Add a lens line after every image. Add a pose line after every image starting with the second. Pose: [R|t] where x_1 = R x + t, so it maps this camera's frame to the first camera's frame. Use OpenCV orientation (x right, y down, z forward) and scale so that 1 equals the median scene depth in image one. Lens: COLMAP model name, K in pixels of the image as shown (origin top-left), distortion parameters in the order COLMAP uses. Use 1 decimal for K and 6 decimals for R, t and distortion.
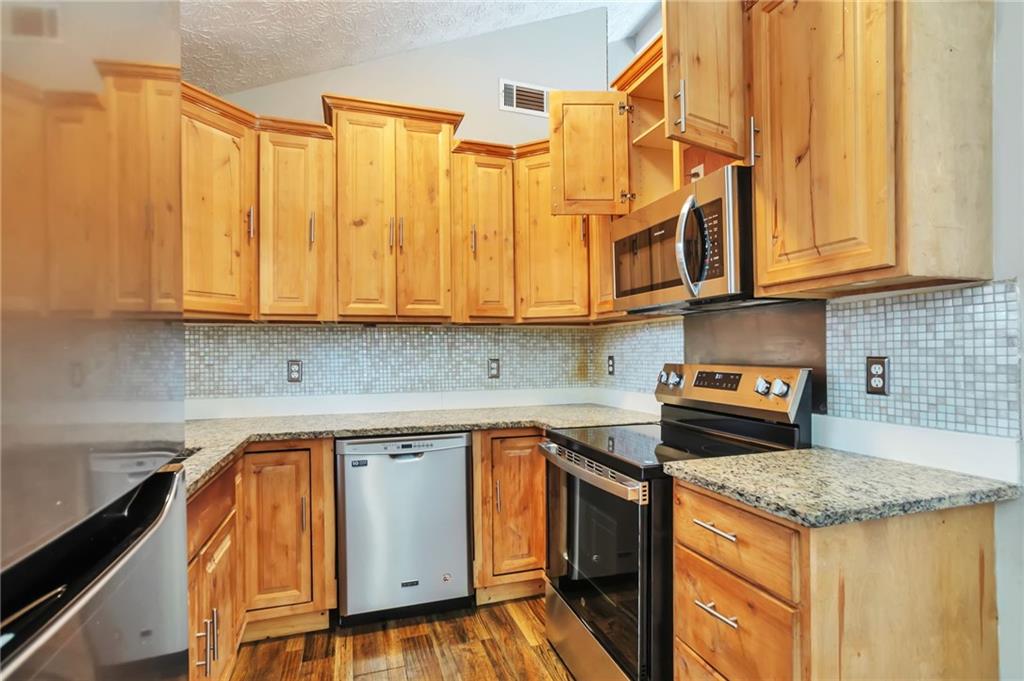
lens RADIAL K [[504.4, 0, 513.5], [0, 504.4, 351.2], [0, 0, 1]] dist [-0.058380, 0.046282]
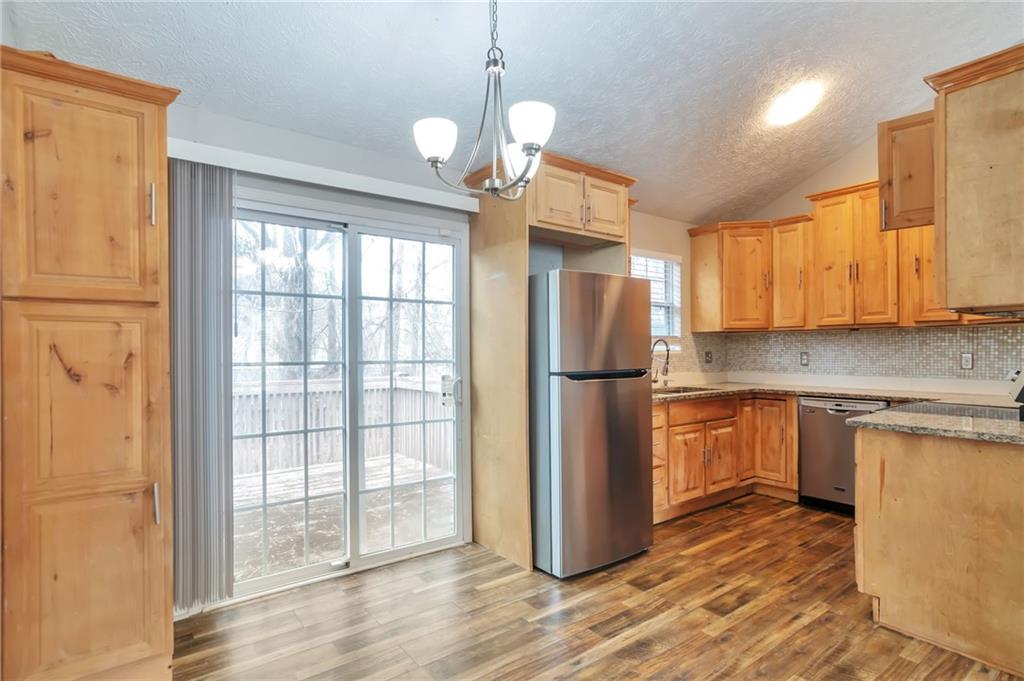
lens RADIAL K [[514.9, 0, 516.1], [0, 514.9, 352.6], [0, 0, 1]] dist [-0.043075, 0.032831]
pose [[0.318258, 0.011045, -0.947940, 0.978840], [0.006536, 0.999883, 0.013844, -0.013013], [0.947982, -0.010601, 0.318149, -0.509365]]
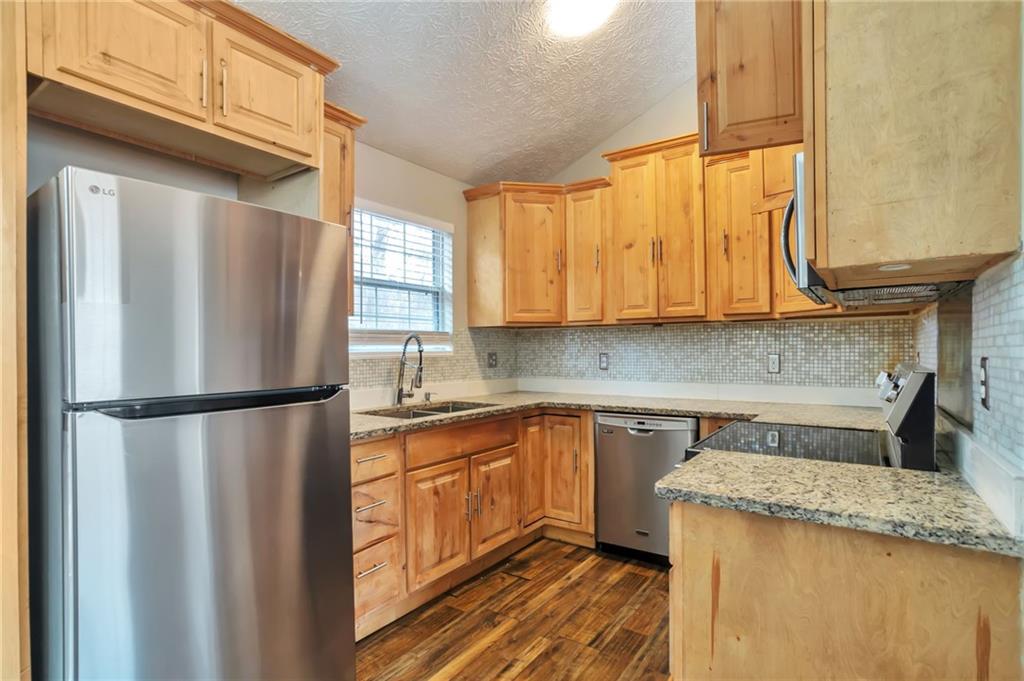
lens RADIAL K [[504.4, 0, 513.5], [0, 504.4, 351.2], [0, 0, 1]] dist [-0.058380, 0.046282]
pose [[0.599362, 0.006762, -0.800449, 0.565438], [0.005348, 0.999908, 0.012451, -0.006943], [0.800460, -0.011744, 0.599271, -0.004041]]
